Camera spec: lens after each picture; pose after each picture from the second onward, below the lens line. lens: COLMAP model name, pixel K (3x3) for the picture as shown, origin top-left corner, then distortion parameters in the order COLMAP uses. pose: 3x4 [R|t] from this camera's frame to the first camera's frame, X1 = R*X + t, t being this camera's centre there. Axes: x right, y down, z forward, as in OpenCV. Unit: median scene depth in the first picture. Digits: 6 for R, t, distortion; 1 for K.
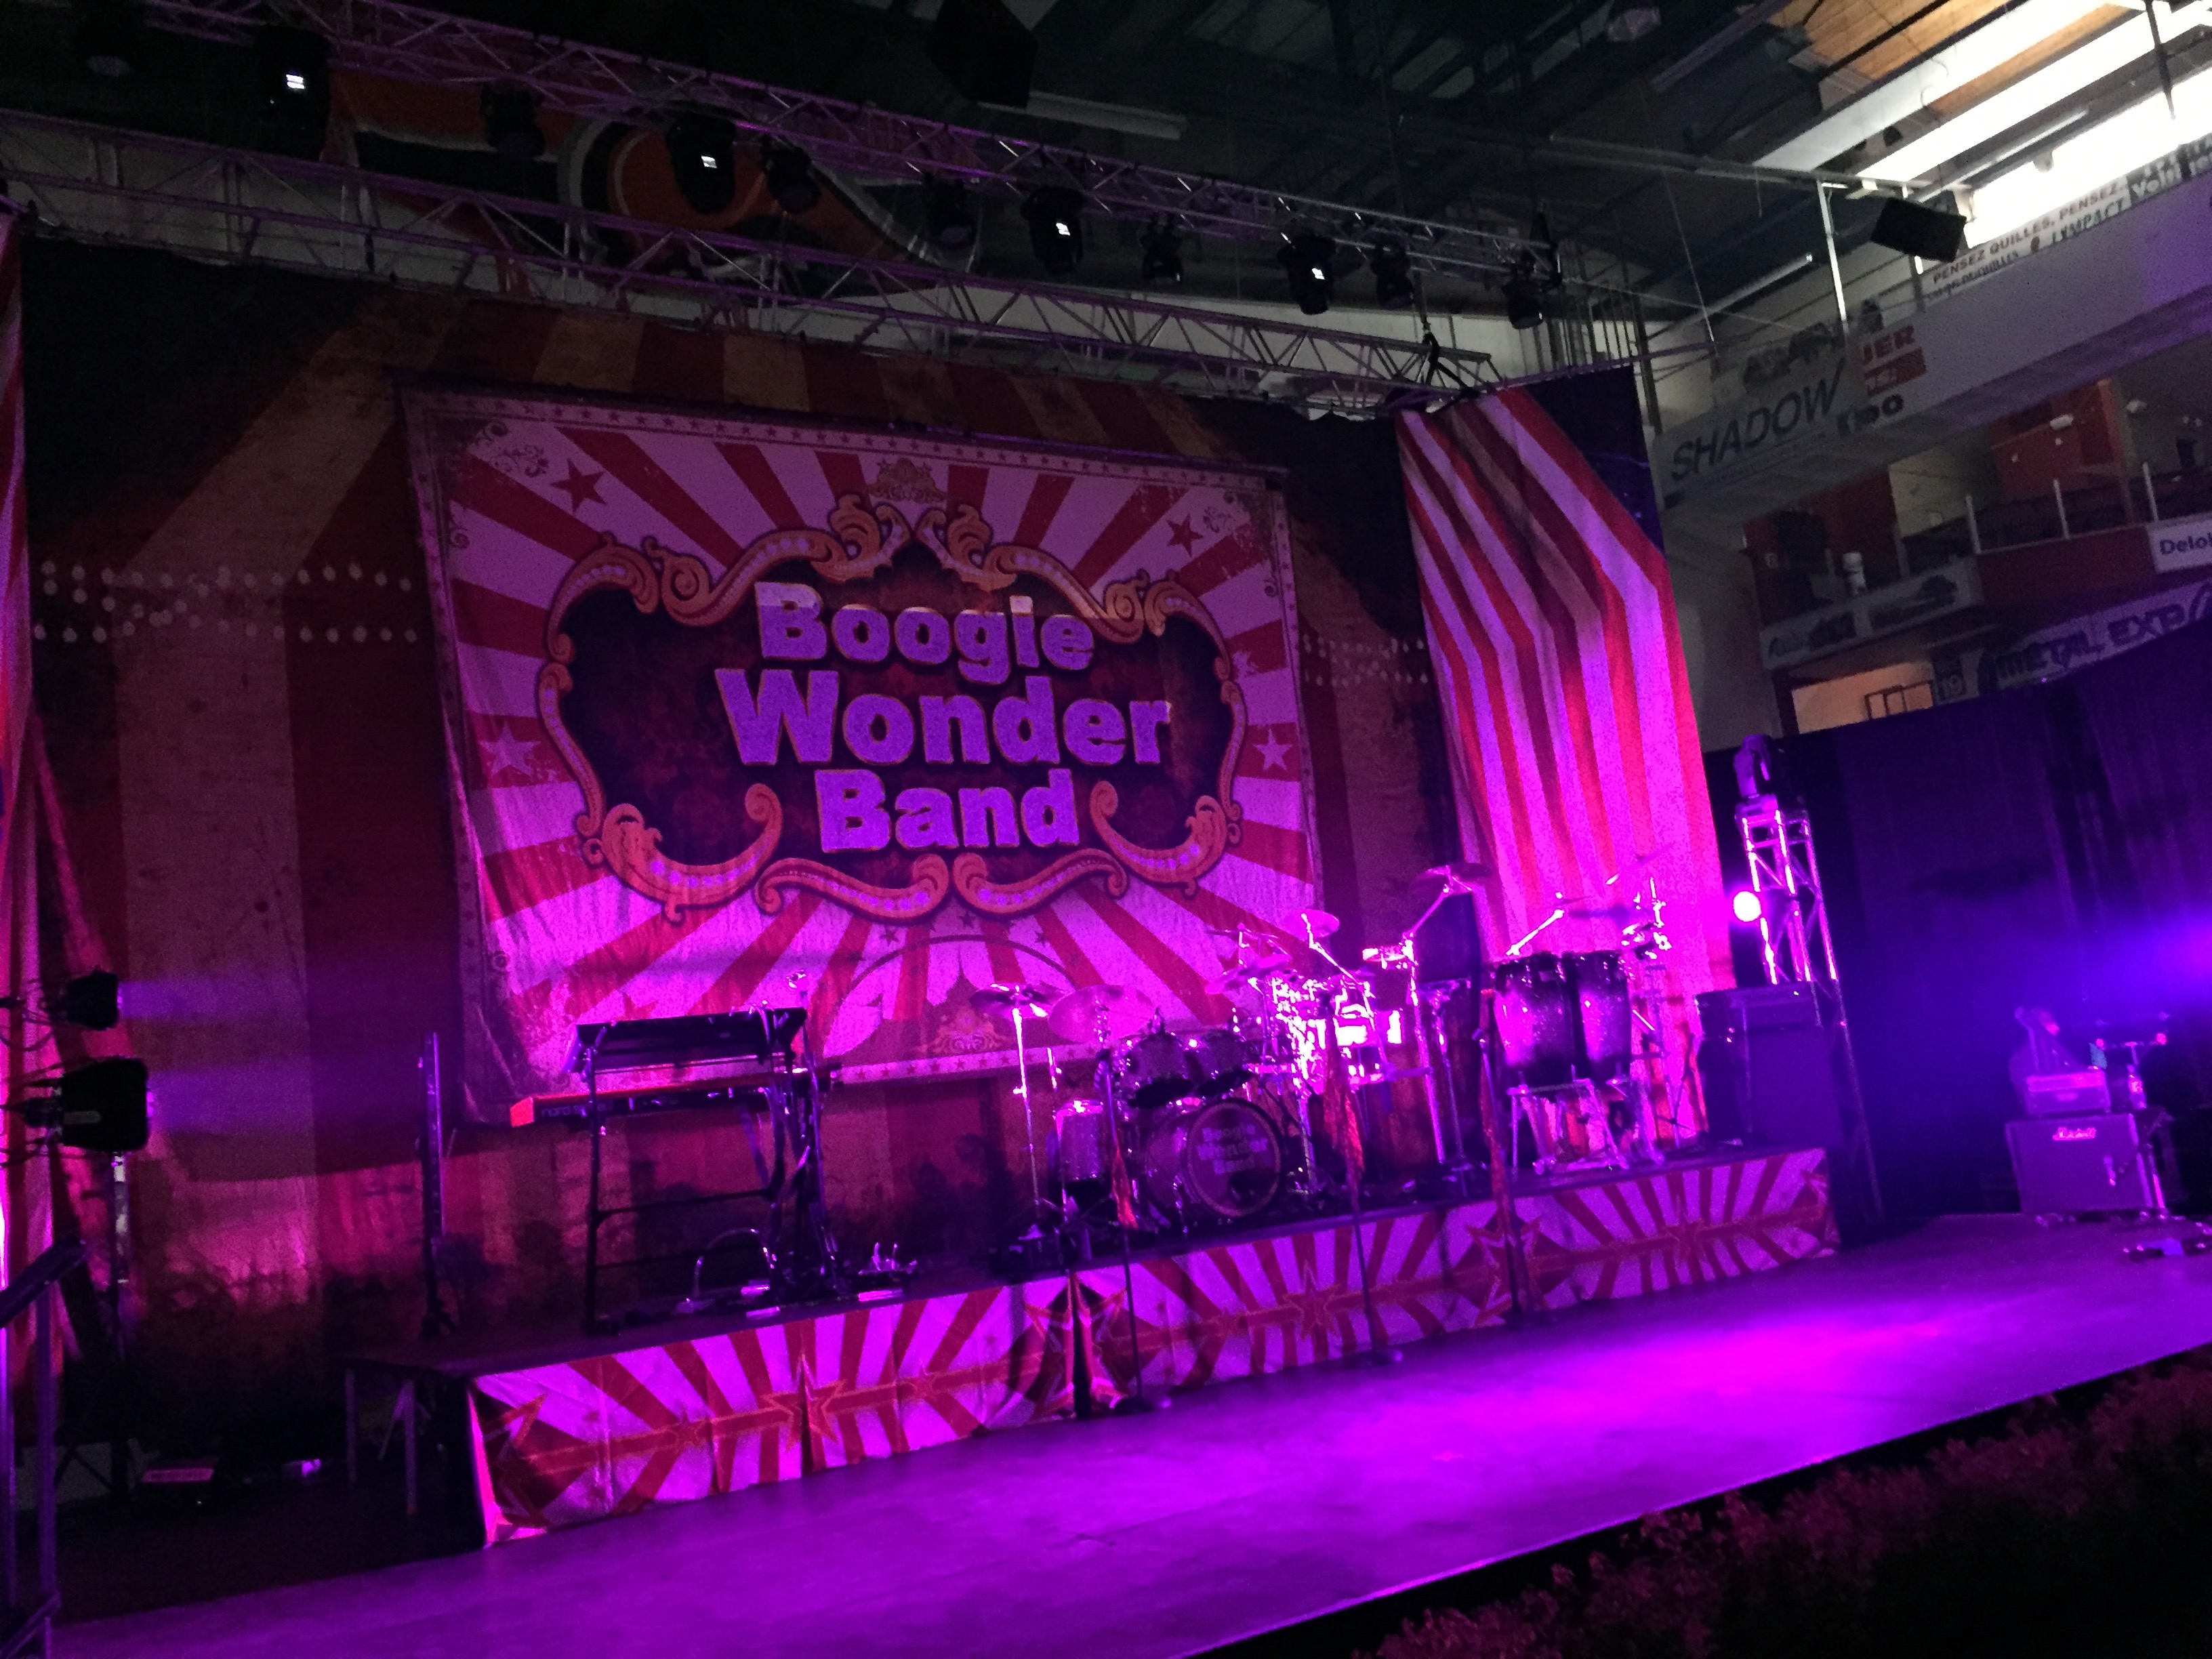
lens RADIAL K [[1881.8, 0, 1106.0], [0, 1881.8, 829.5], [0, 0, 1]] dist [0.092808, -0.120702]
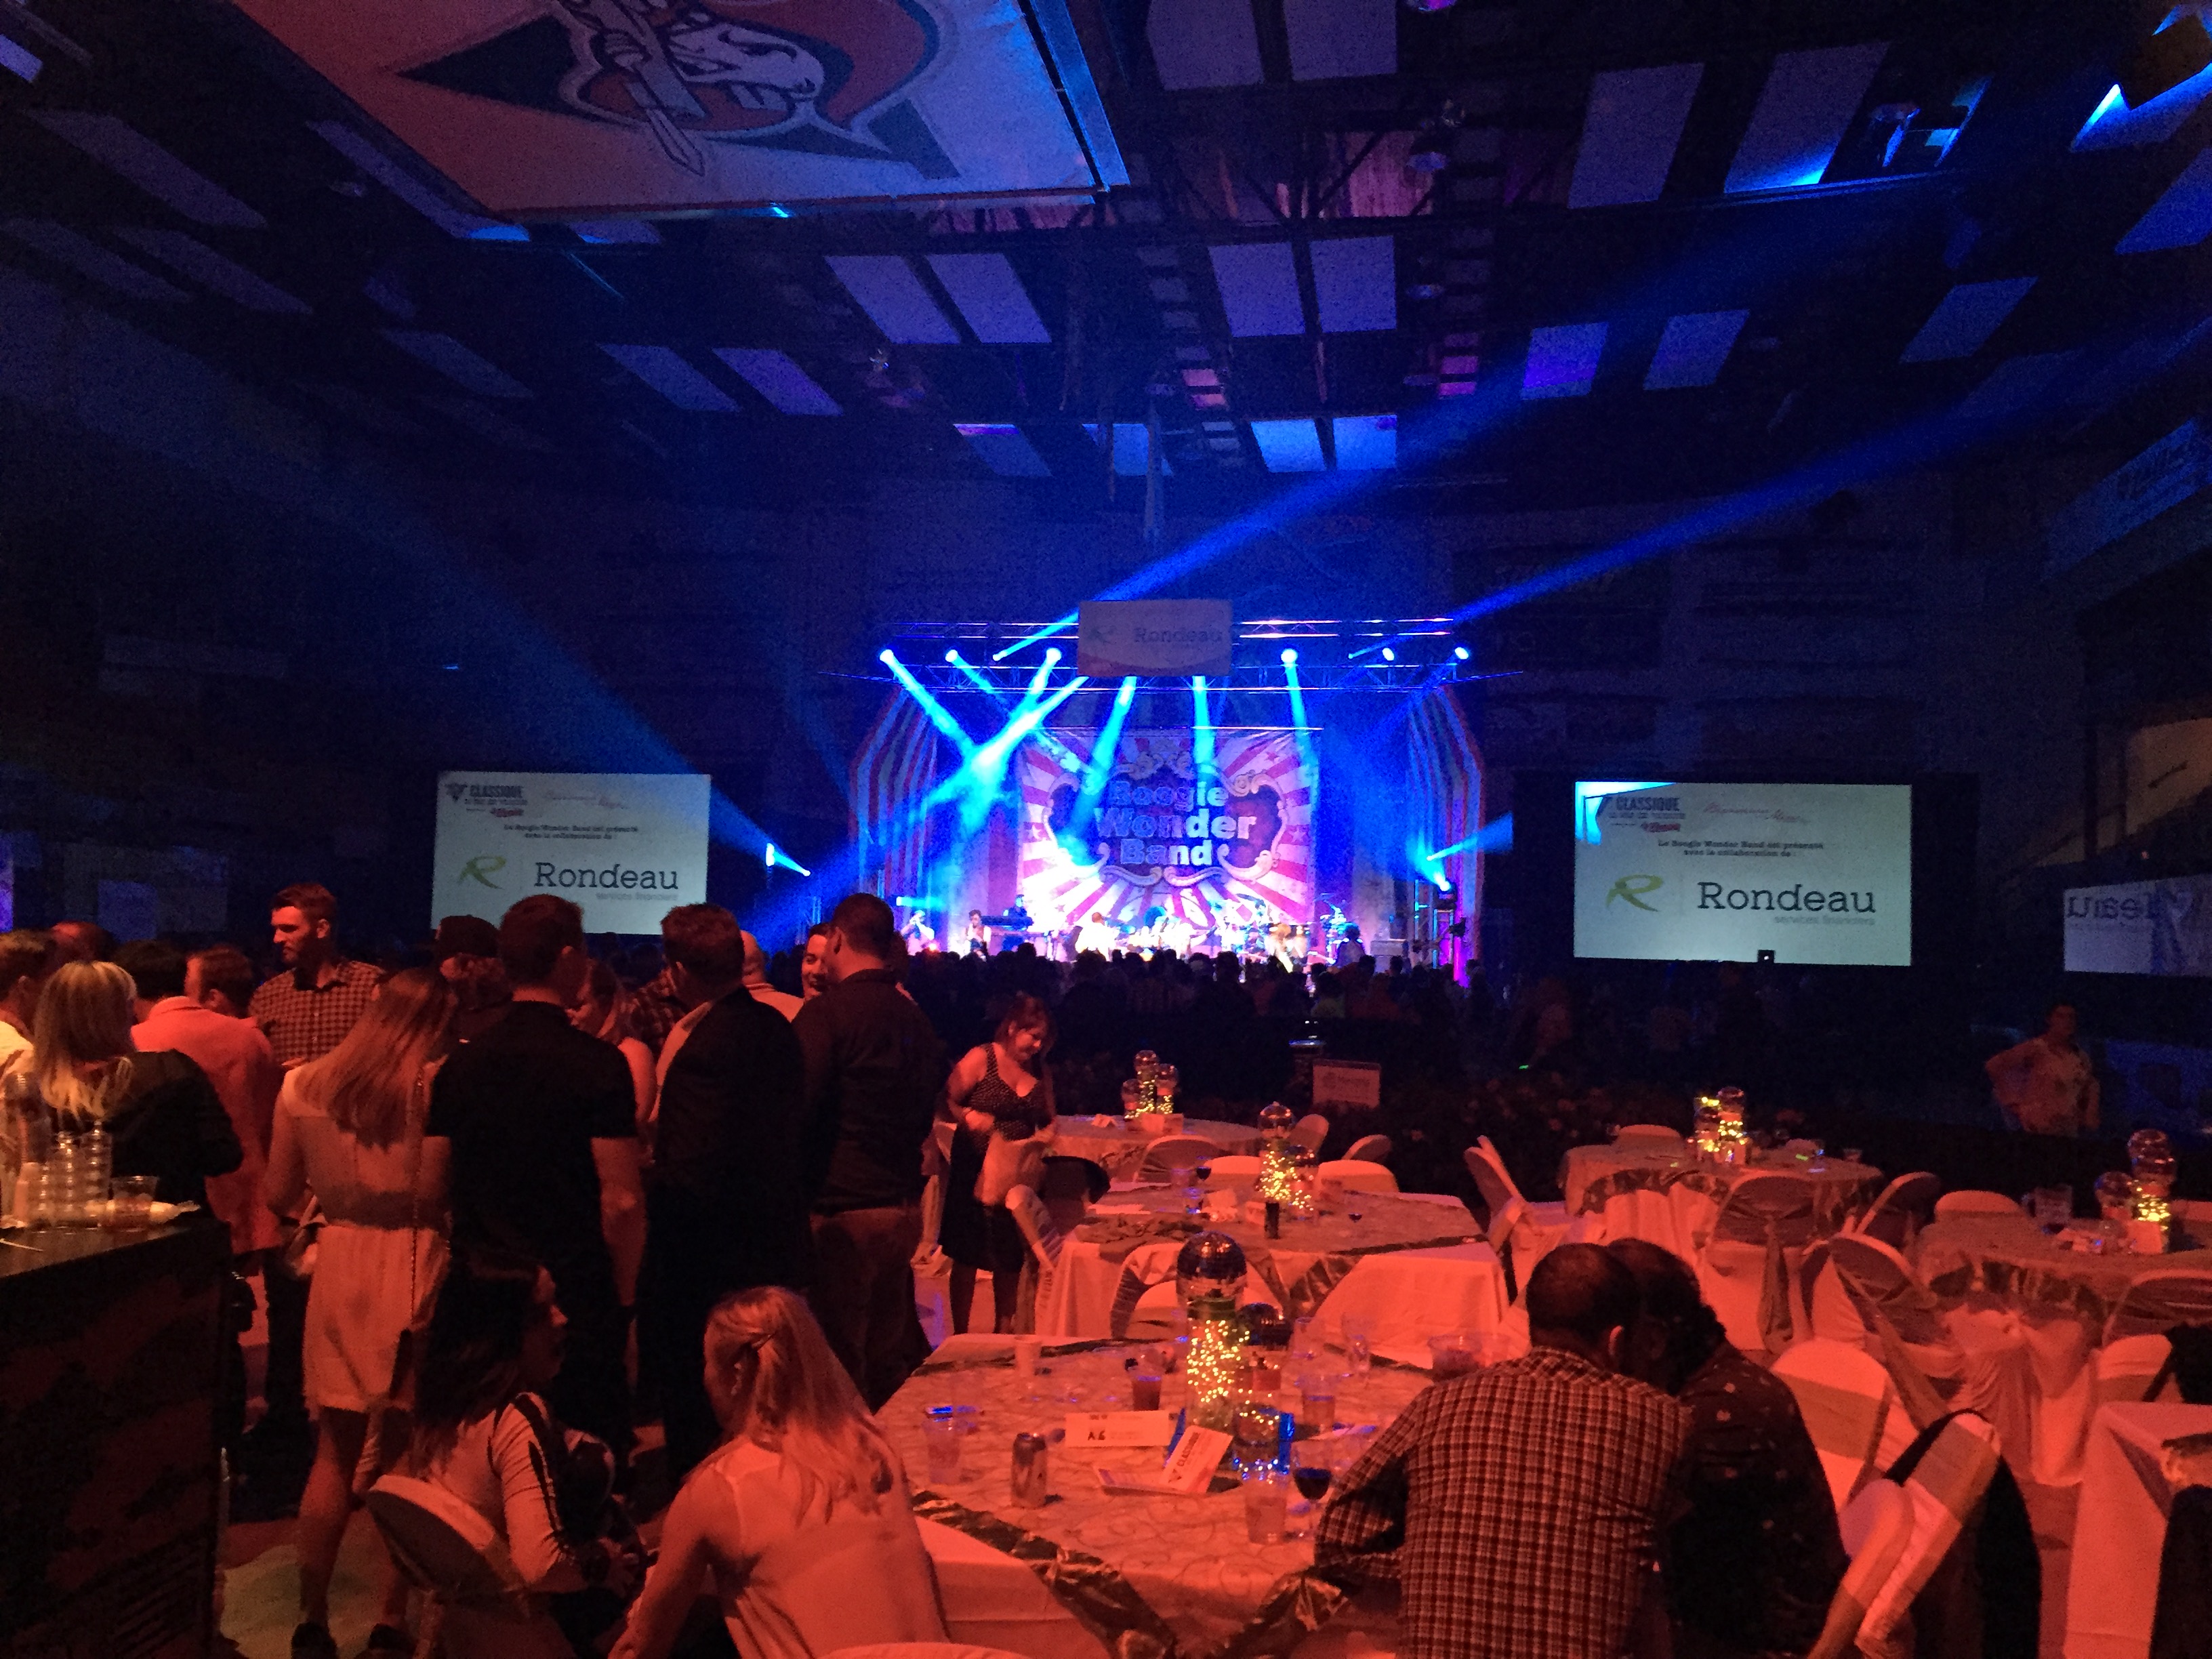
lens RADIAL K [[1881.8, 0, 1106.0], [0, 1881.8, 829.5], [0, 0, 1]] dist [0.092808, -0.120702]
pose [[0.742775, 0.098363, -0.662276, 1.936040], [-0.010591, 0.990752, 0.135271, -0.475823], [0.669457, -0.093462, 0.736948, -1.401459]]
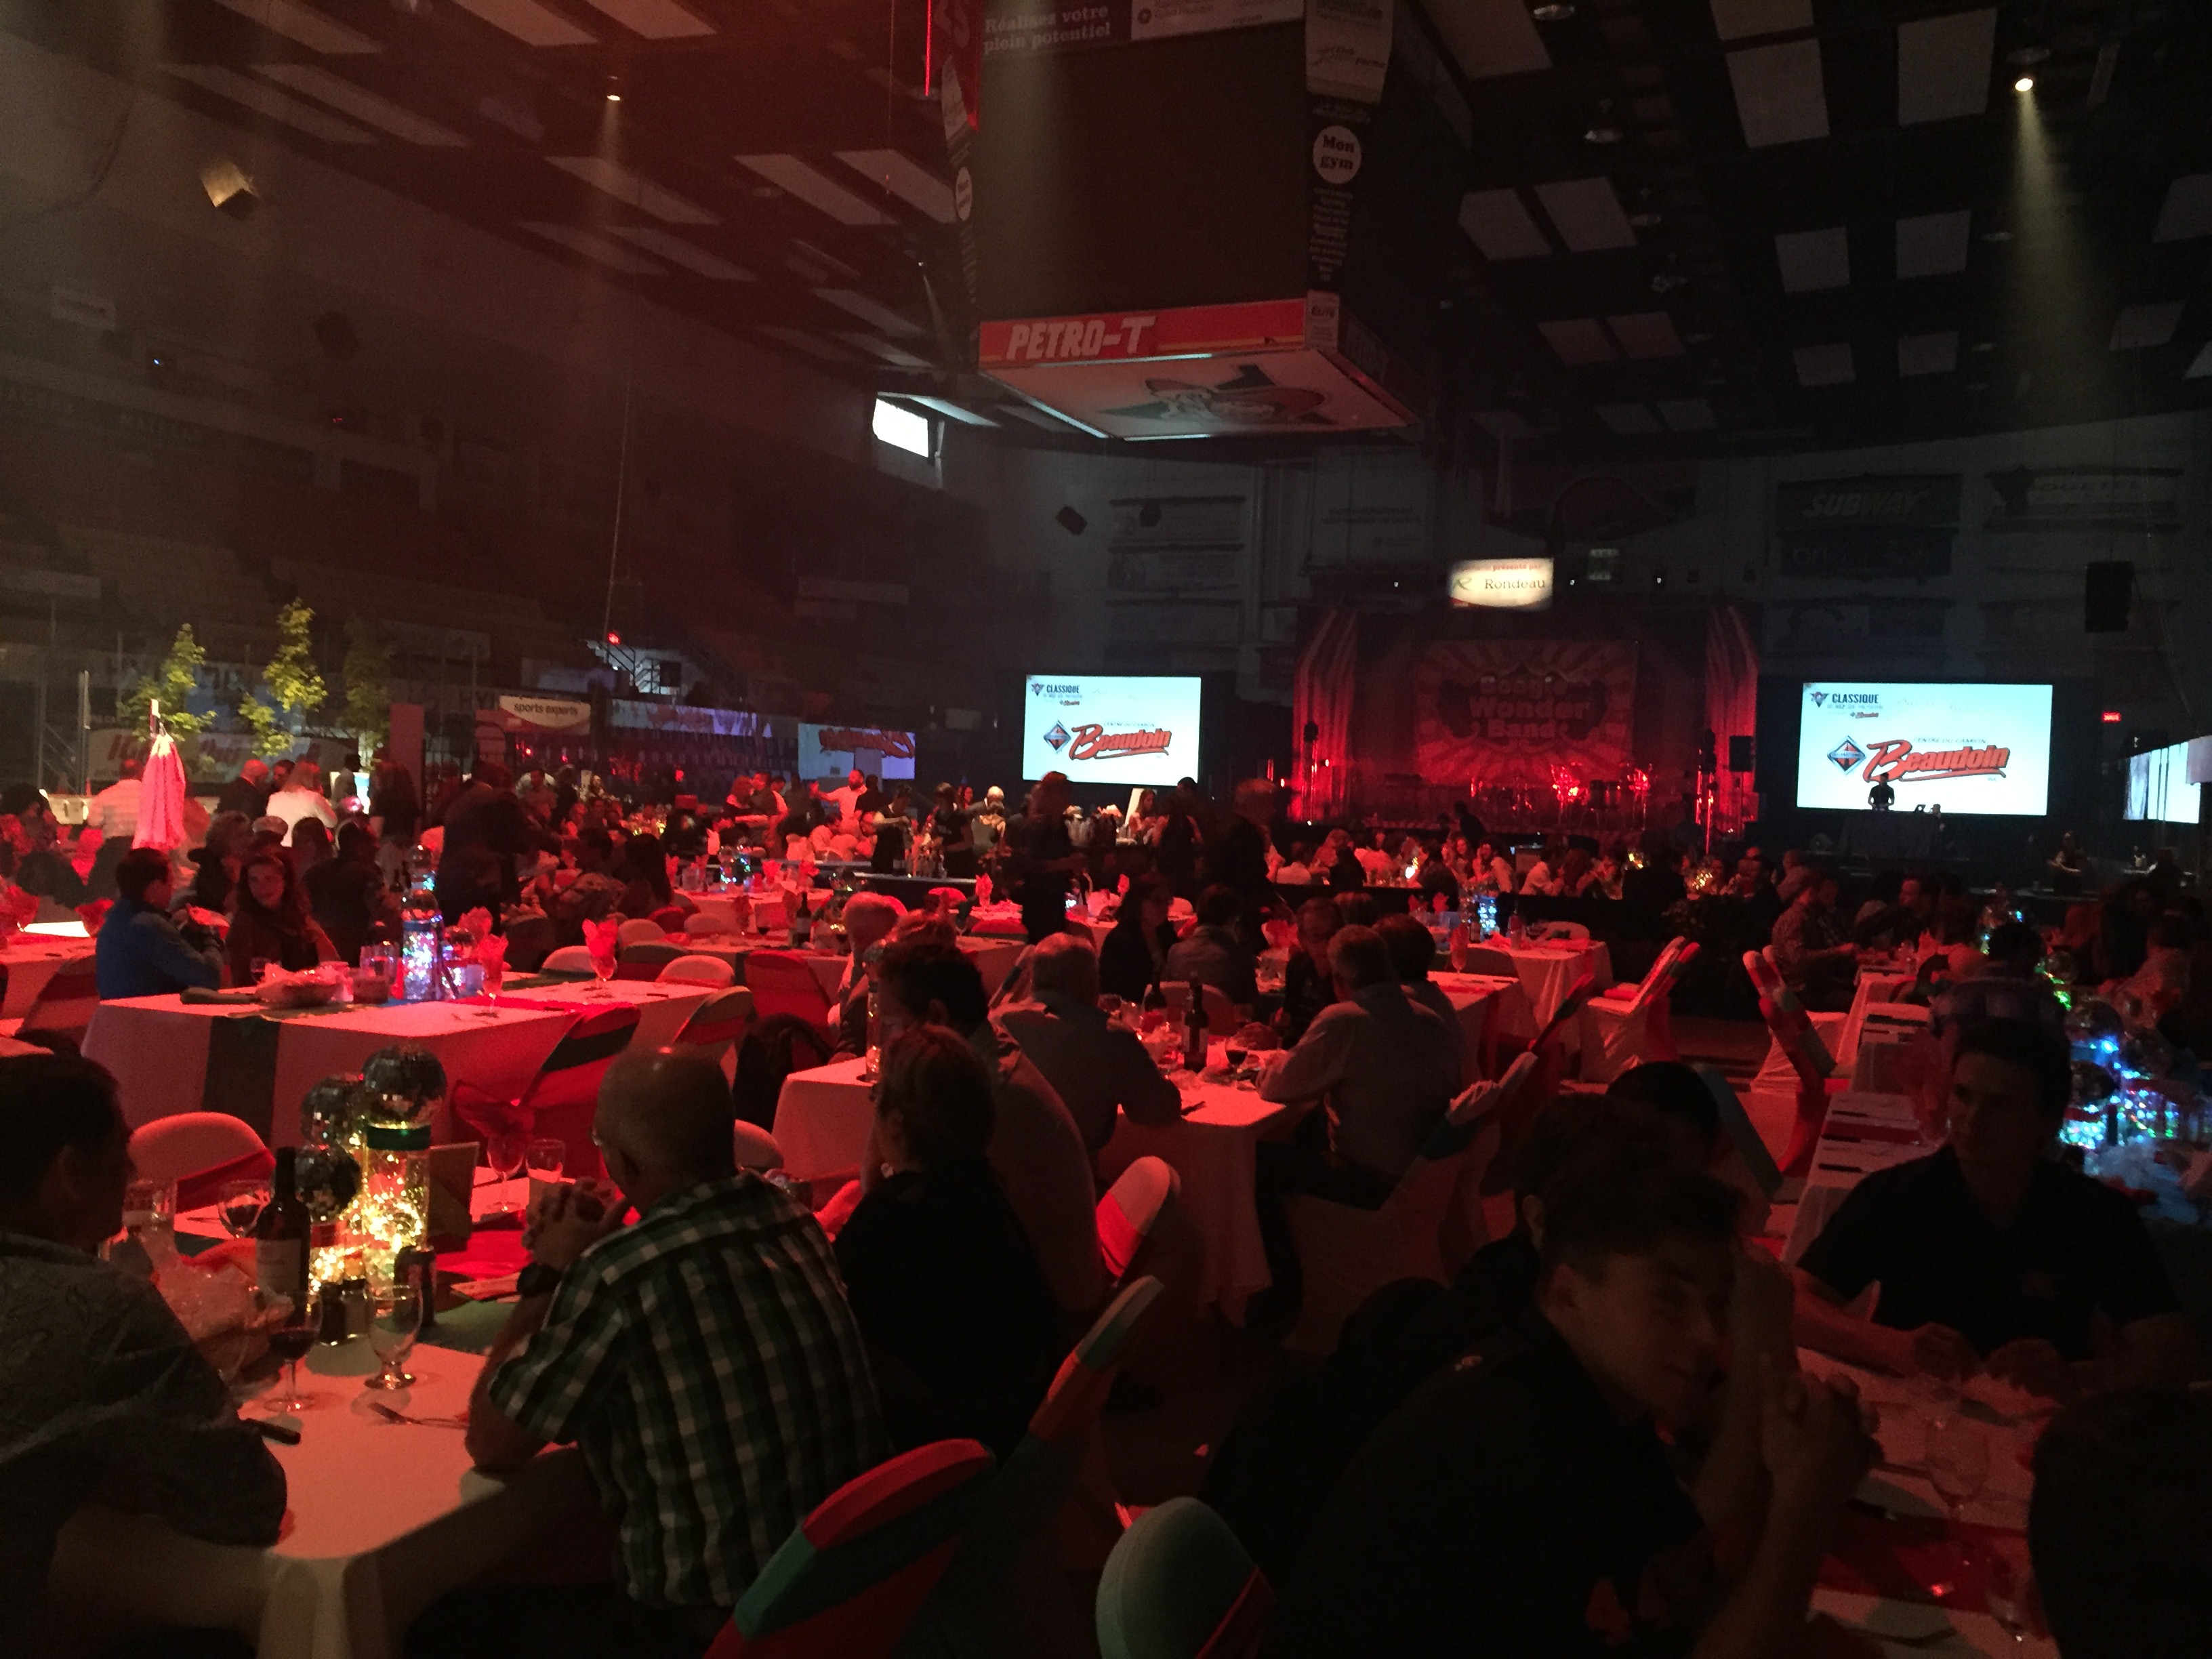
lens RADIAL K [[1881.8, 0, 1106.0], [0, 1881.8, 829.5], [0, 0, 1]] dist [0.092808, -0.120702]
pose [[0.564018, 0.160181, -0.810078, 2.968940], [0.024336, 0.977355, 0.210202, -0.727985], [0.825404, -0.138272, 0.547347, -2.236174]]
